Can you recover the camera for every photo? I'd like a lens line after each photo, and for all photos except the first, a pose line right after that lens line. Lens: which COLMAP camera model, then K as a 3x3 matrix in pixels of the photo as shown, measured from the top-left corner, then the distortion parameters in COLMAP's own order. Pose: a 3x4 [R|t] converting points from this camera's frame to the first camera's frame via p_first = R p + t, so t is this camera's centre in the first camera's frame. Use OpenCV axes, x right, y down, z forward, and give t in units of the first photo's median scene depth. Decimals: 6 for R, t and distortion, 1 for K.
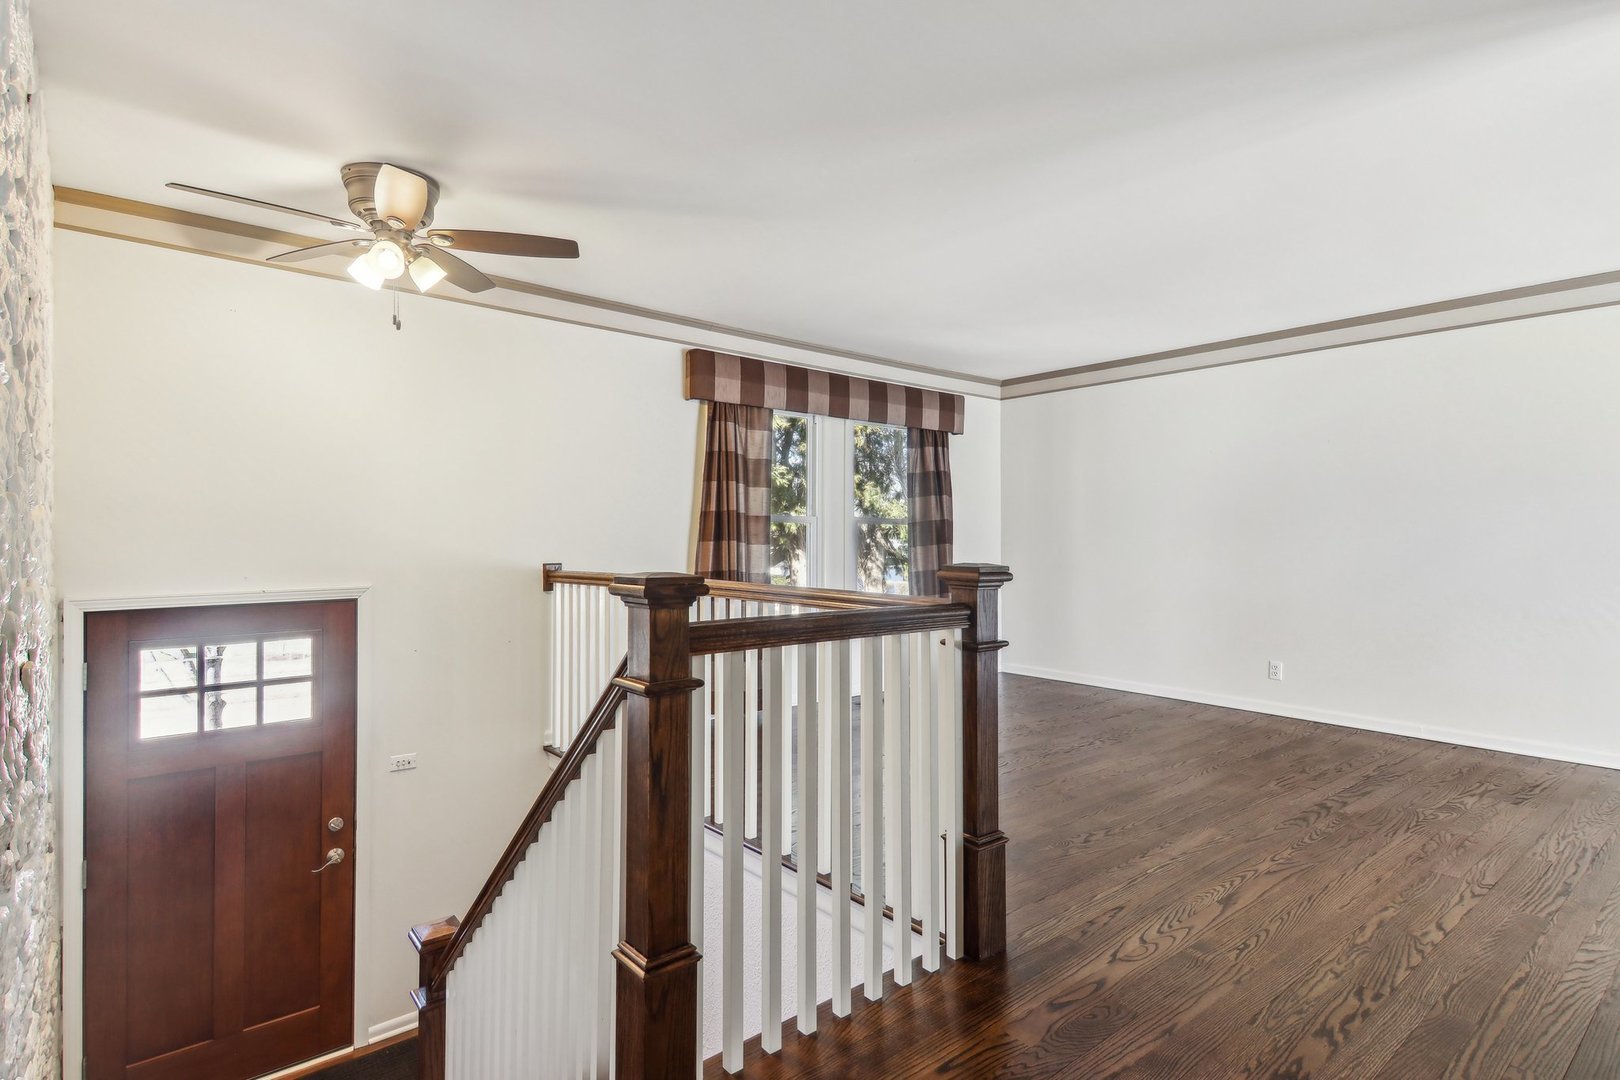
lens RADIAL K [[811.3, 0, 804.7], [0, 811.3, 533.5], [0, 0, 1]] dist [0.062623, -0.031490]
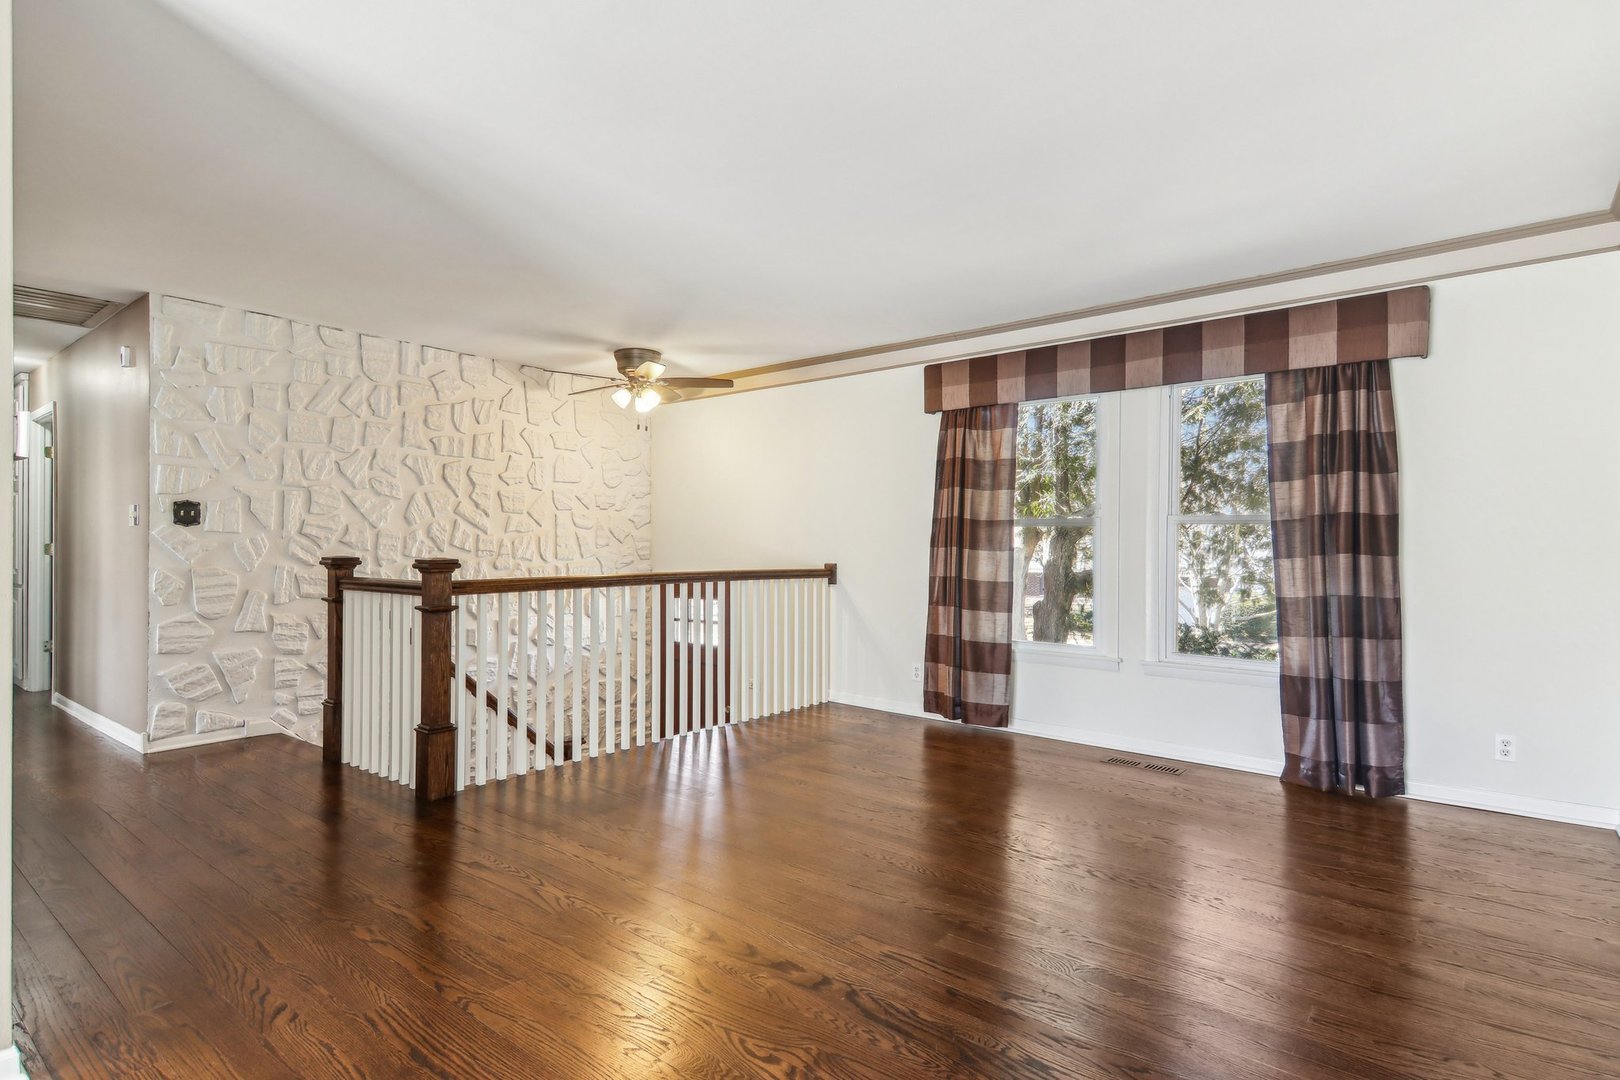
lens RADIAL K [[811.3, 0, 804.7], [0, 811.3, 533.5], [0, 0, 1]] dist [0.062623, -0.031490]
pose [[0.198446, -0.021107, -0.979885, 0.814169], [-0.006927, 0.999713, -0.022937, 0.016802], [0.980087, 0.011340, 0.198243, 0.591304]]
